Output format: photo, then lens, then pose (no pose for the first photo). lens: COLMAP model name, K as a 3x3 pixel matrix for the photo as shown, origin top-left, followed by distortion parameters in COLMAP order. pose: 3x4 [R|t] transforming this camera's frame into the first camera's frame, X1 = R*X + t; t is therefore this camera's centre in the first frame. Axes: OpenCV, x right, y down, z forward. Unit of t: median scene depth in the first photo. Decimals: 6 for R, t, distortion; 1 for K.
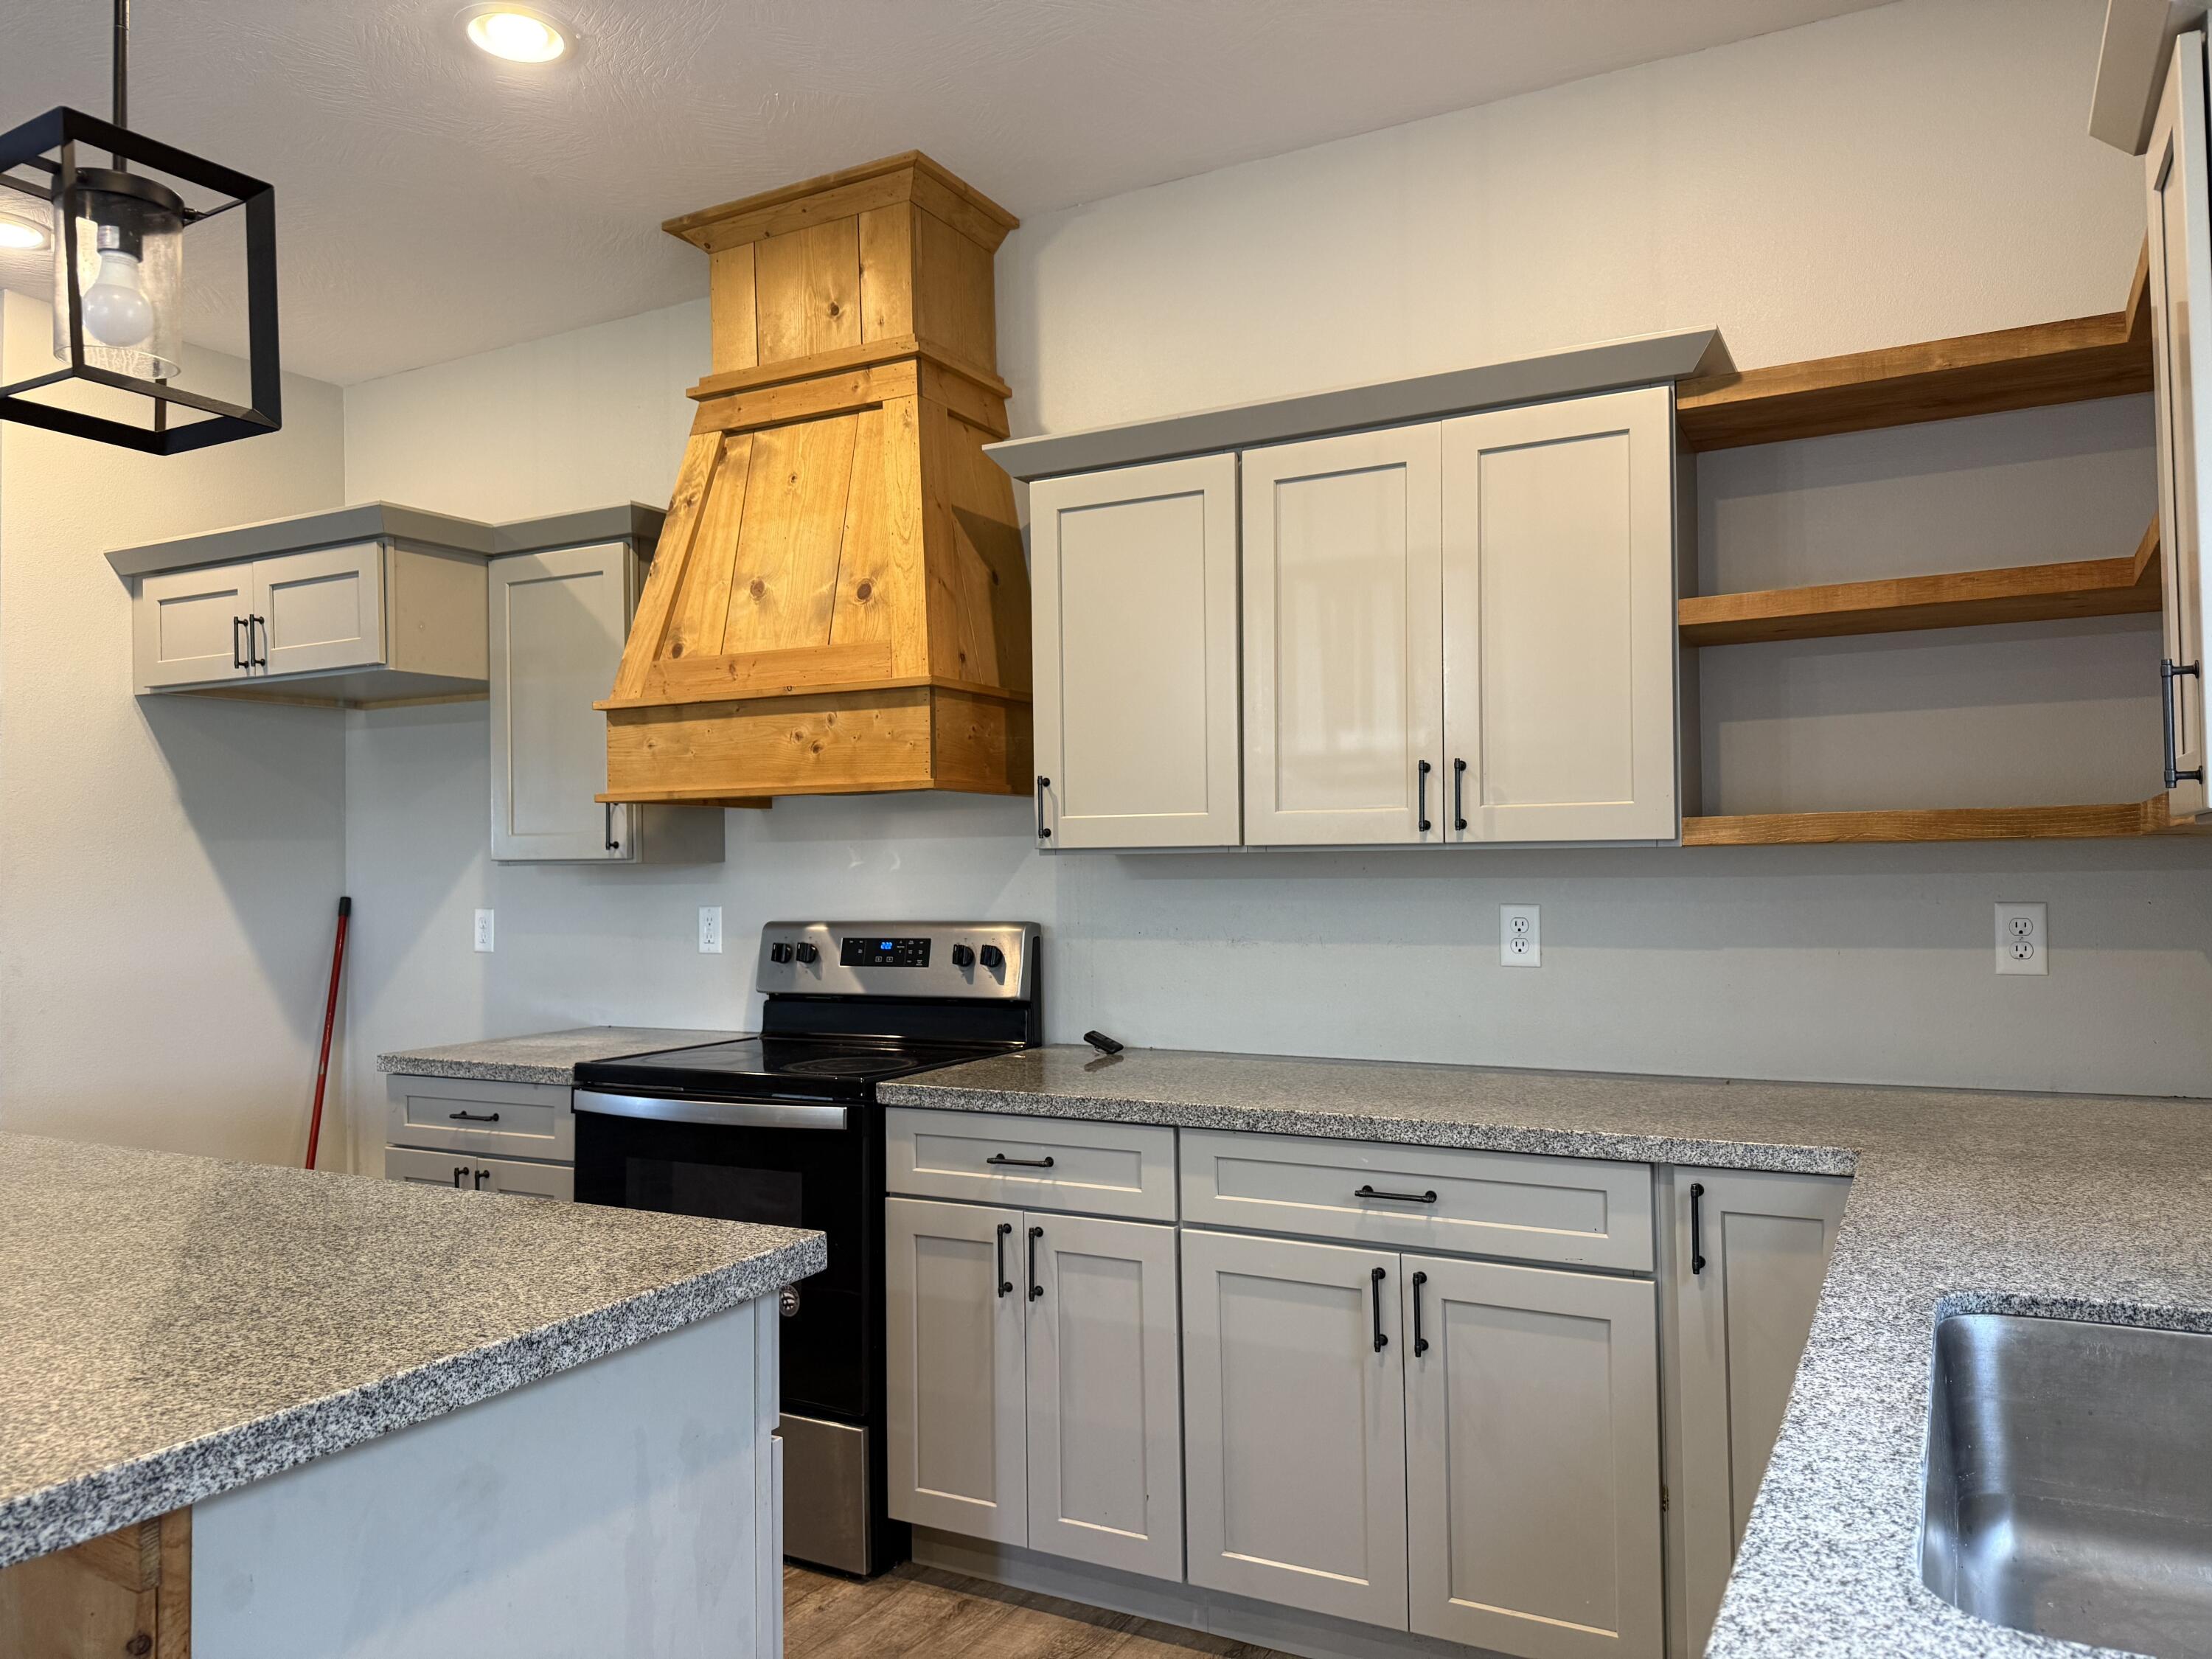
lens RADIAL K [[1552.8, 0, 1107.4], [0, 1552.8, 826.0], [0, 0, 1]] dist [0.068646, -0.000890]
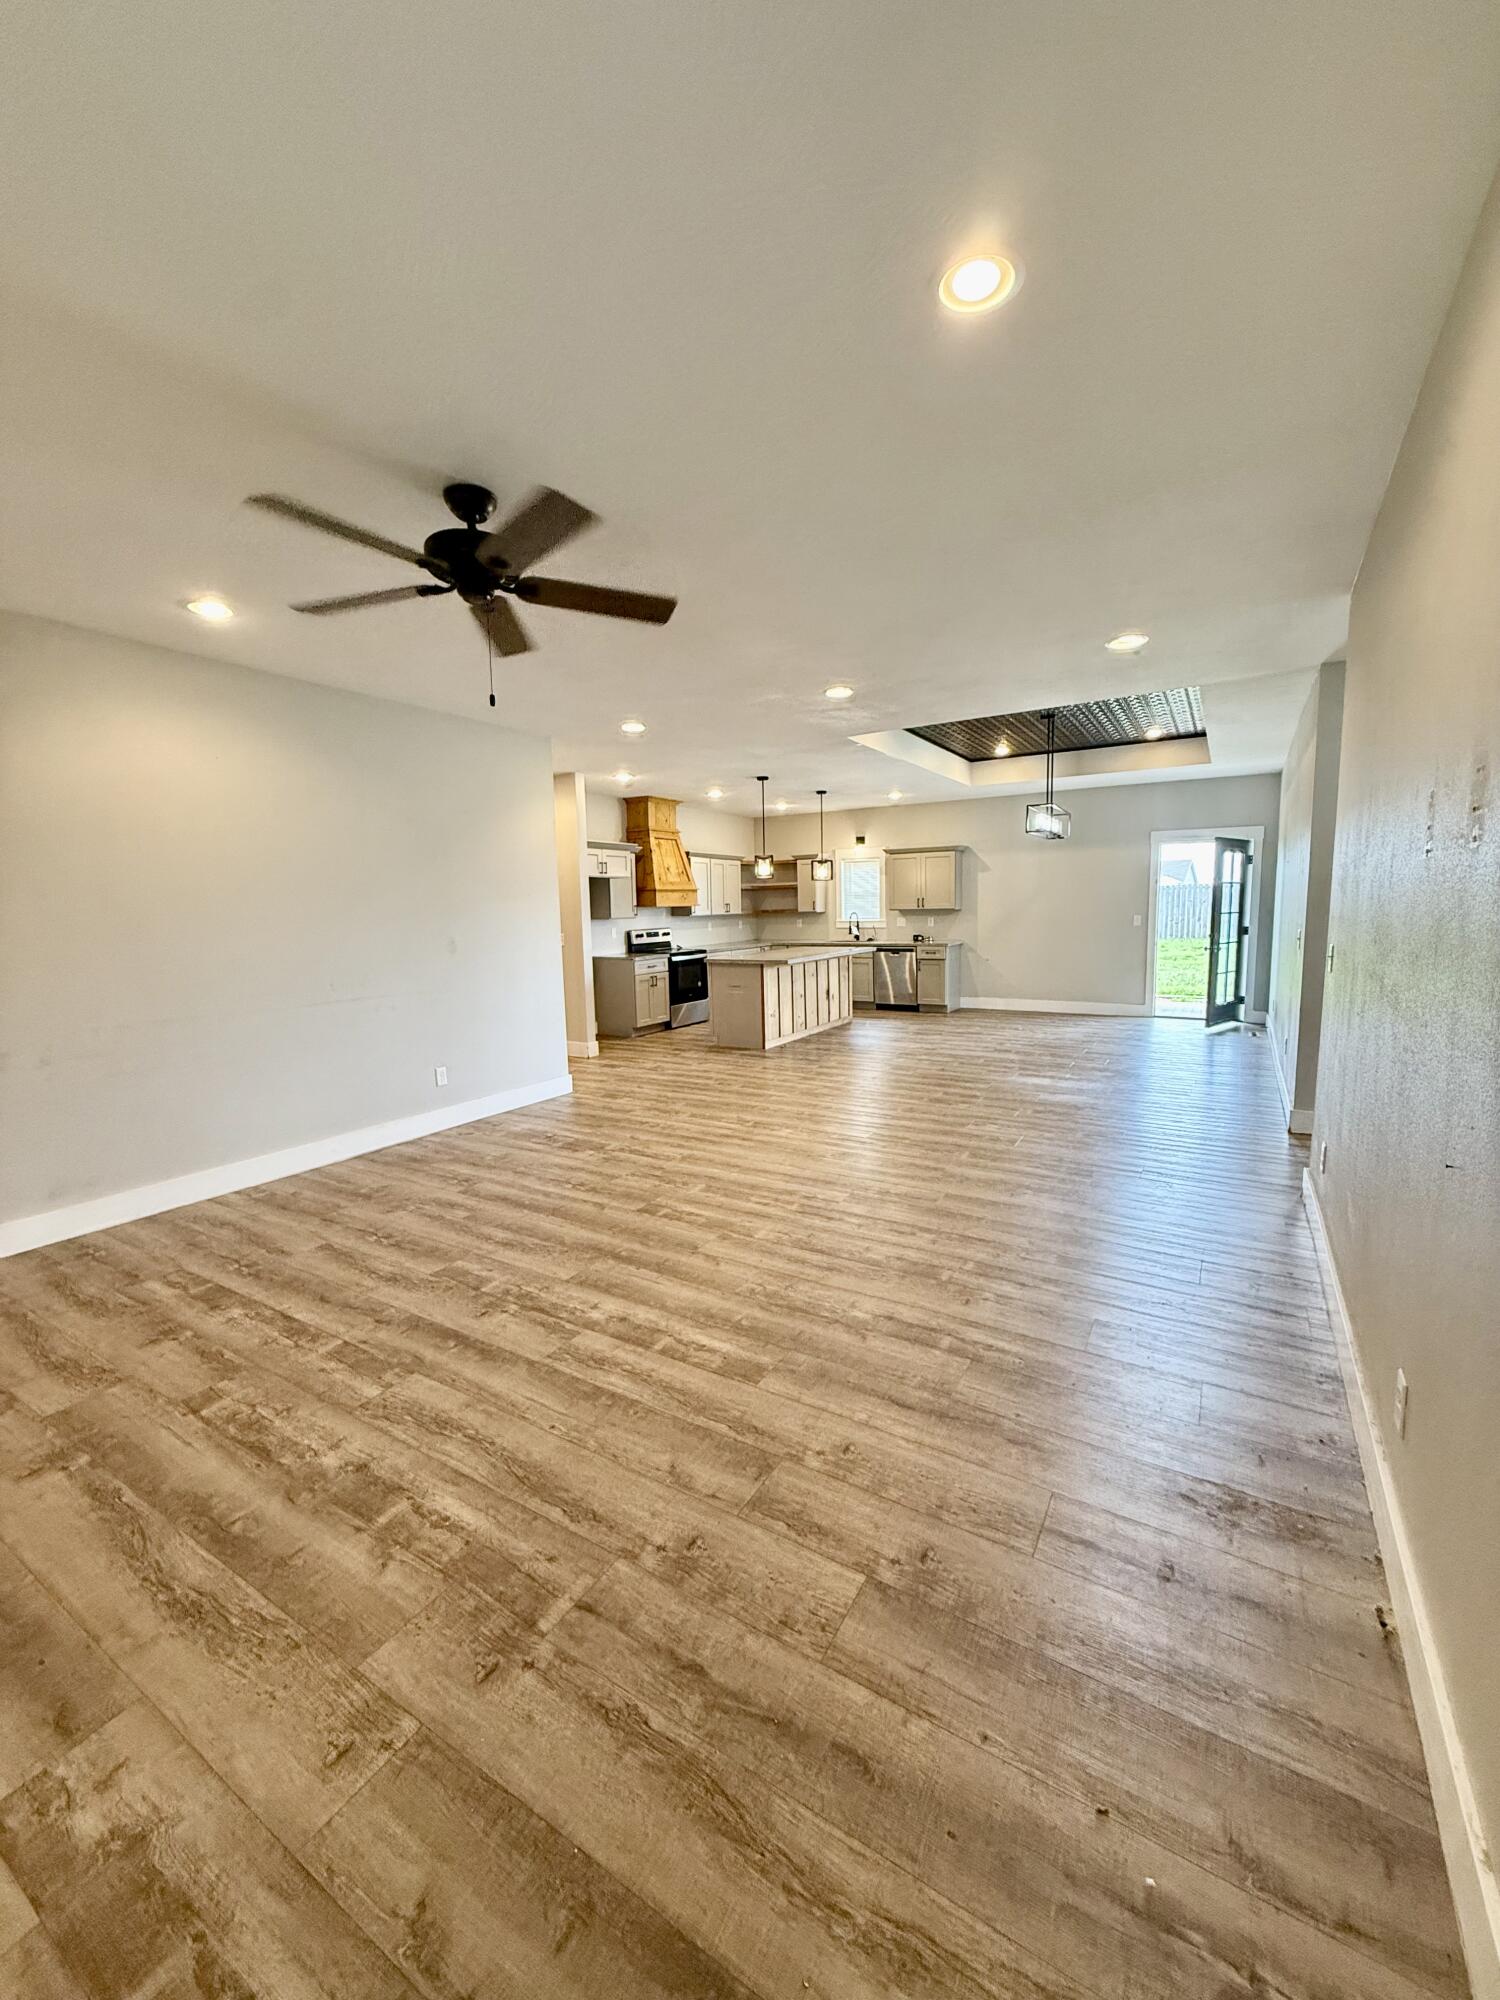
lens RADIAL K [[796.9, 0, 762.5], [0, 796.9, 997.5], [0, 0, 1]] dist [0.001492, 0.000136]
pose [[0.037768, -0.104646, 0.993792, -3.269407], [-0.007294, 0.994446, 0.104992, 0.004987], [-0.999260, -0.011214, 0.036795, 0.567600]]
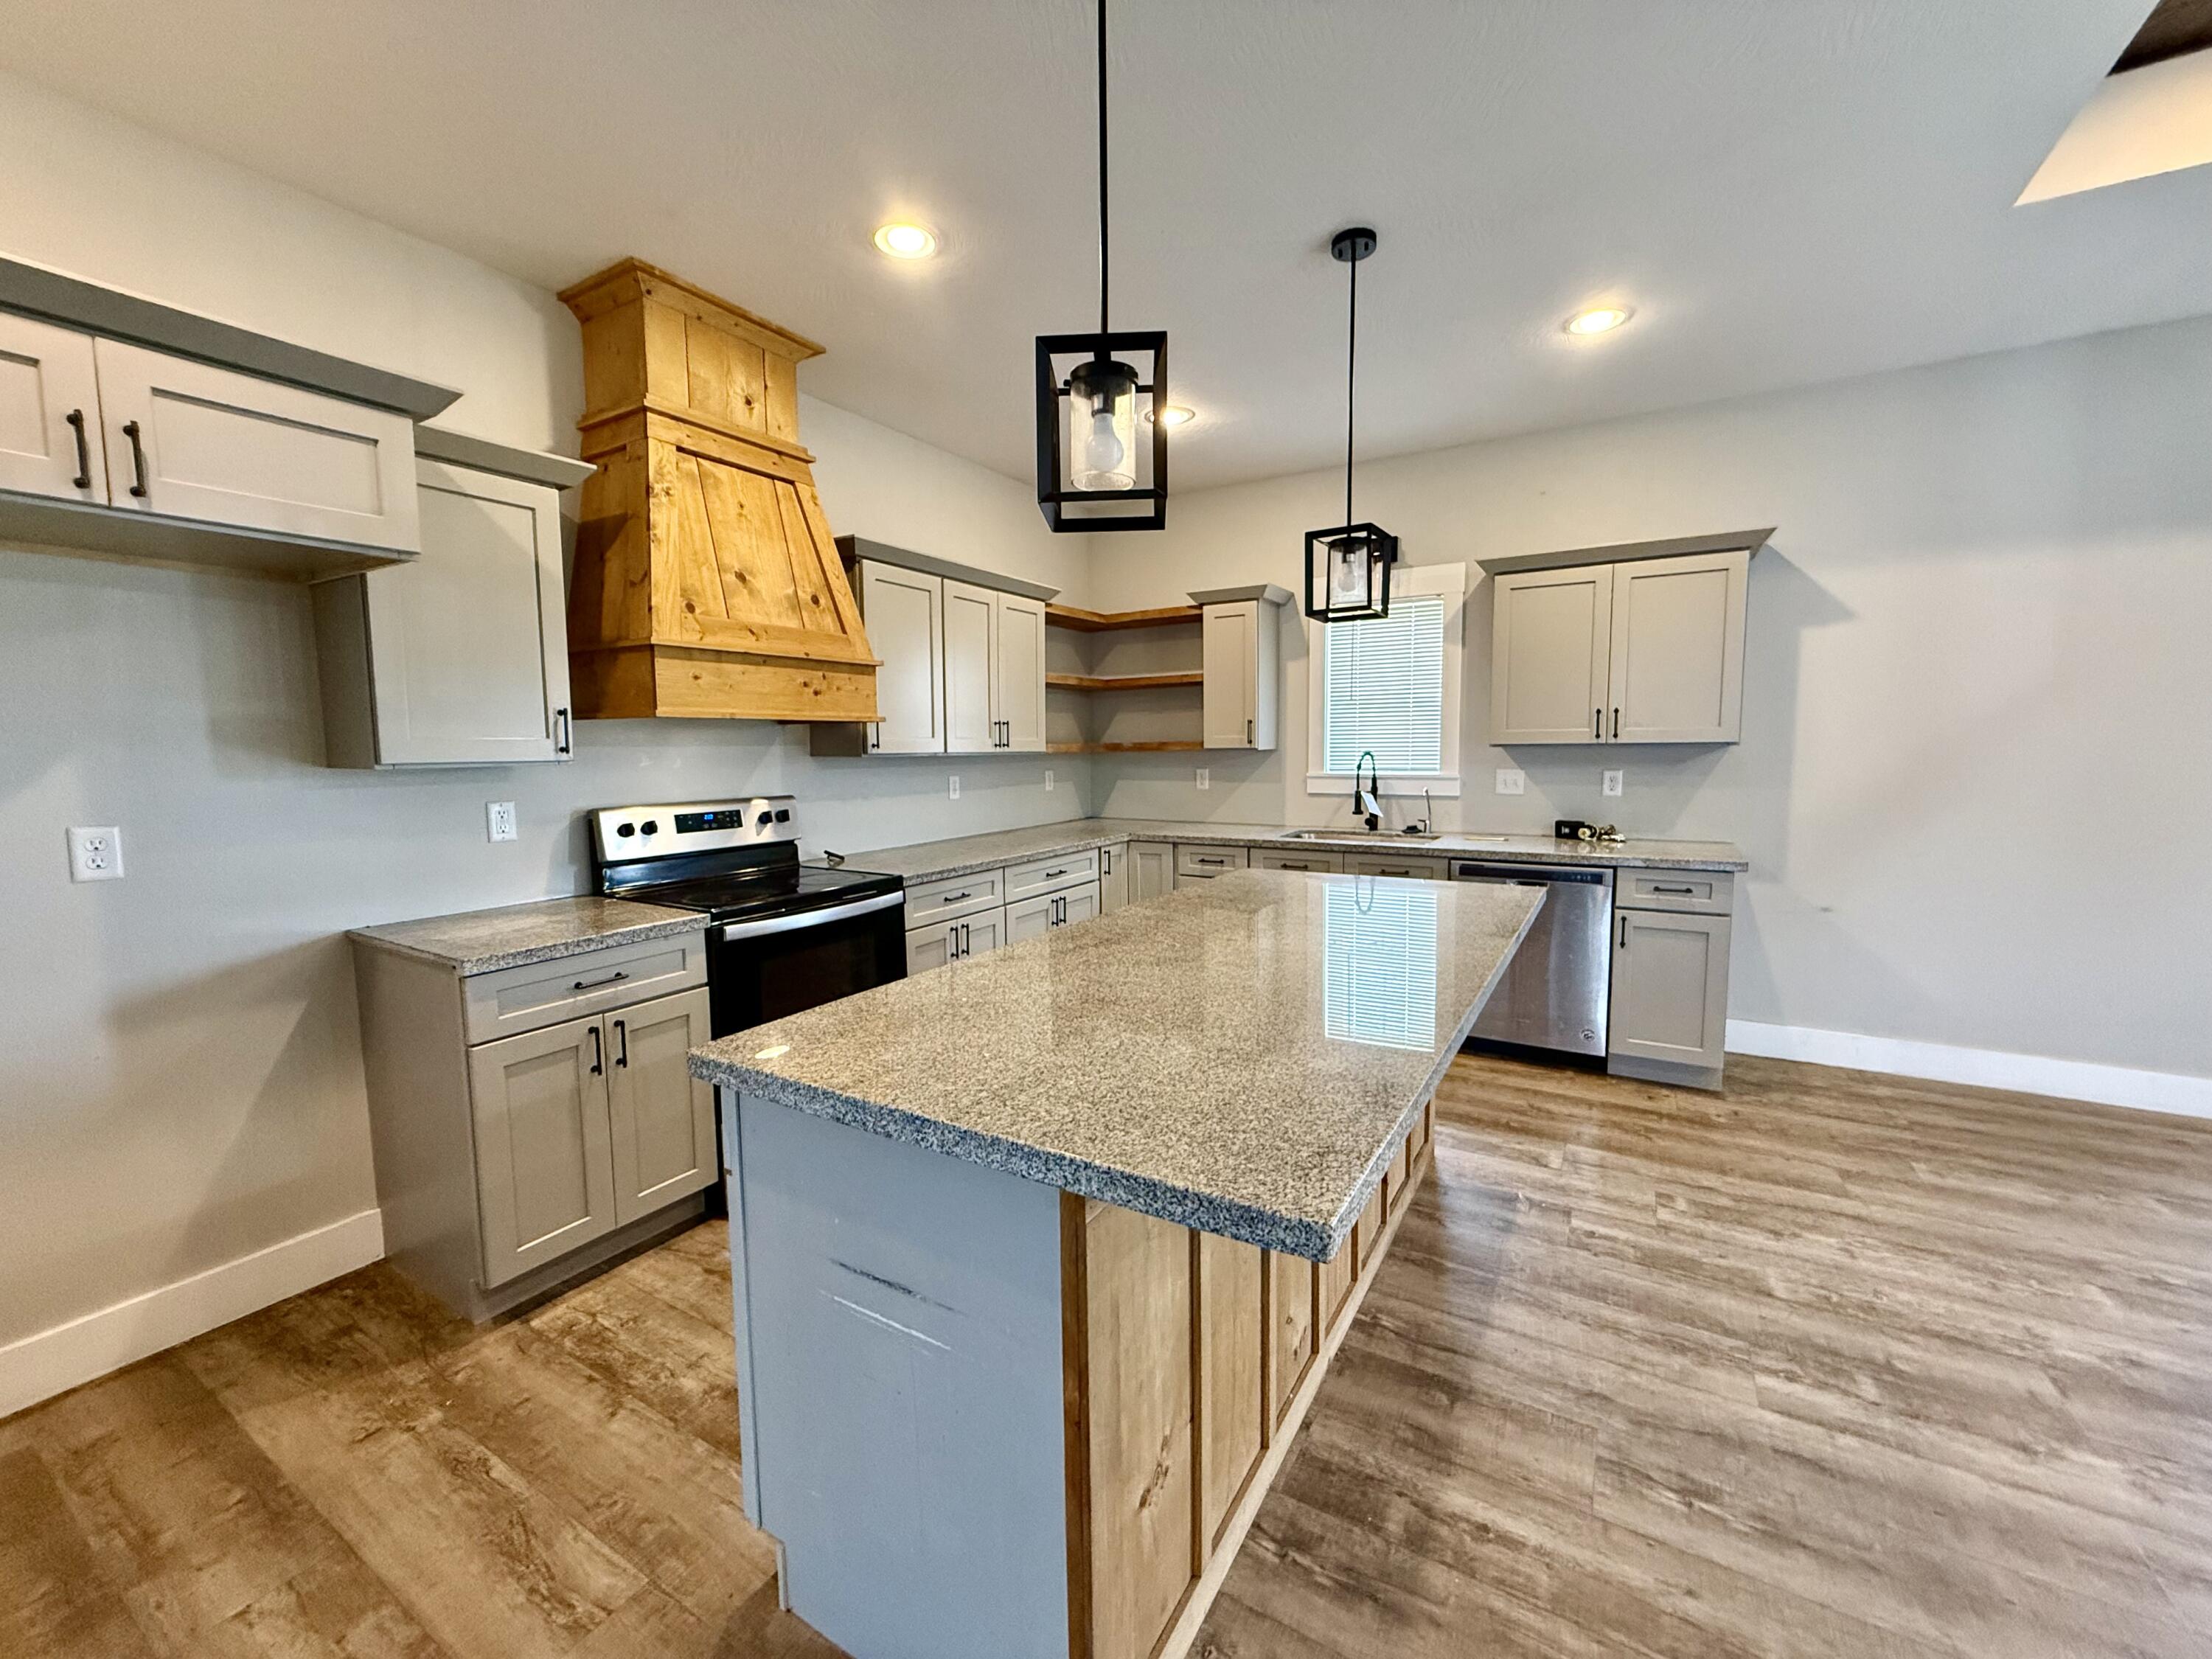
lens RADIAL K [[881.3, 0, 1106.4], [0, 881.3, 823.2], [0, 0, 1]] dist [0.001492, 0.000136]
pose [[0.046943, -0.075853, 0.996013, -1.101328], [-0.018463, 0.996876, 0.076789, 0.010556], [-0.998727, -0.021994, 0.045395, 0.635702]]
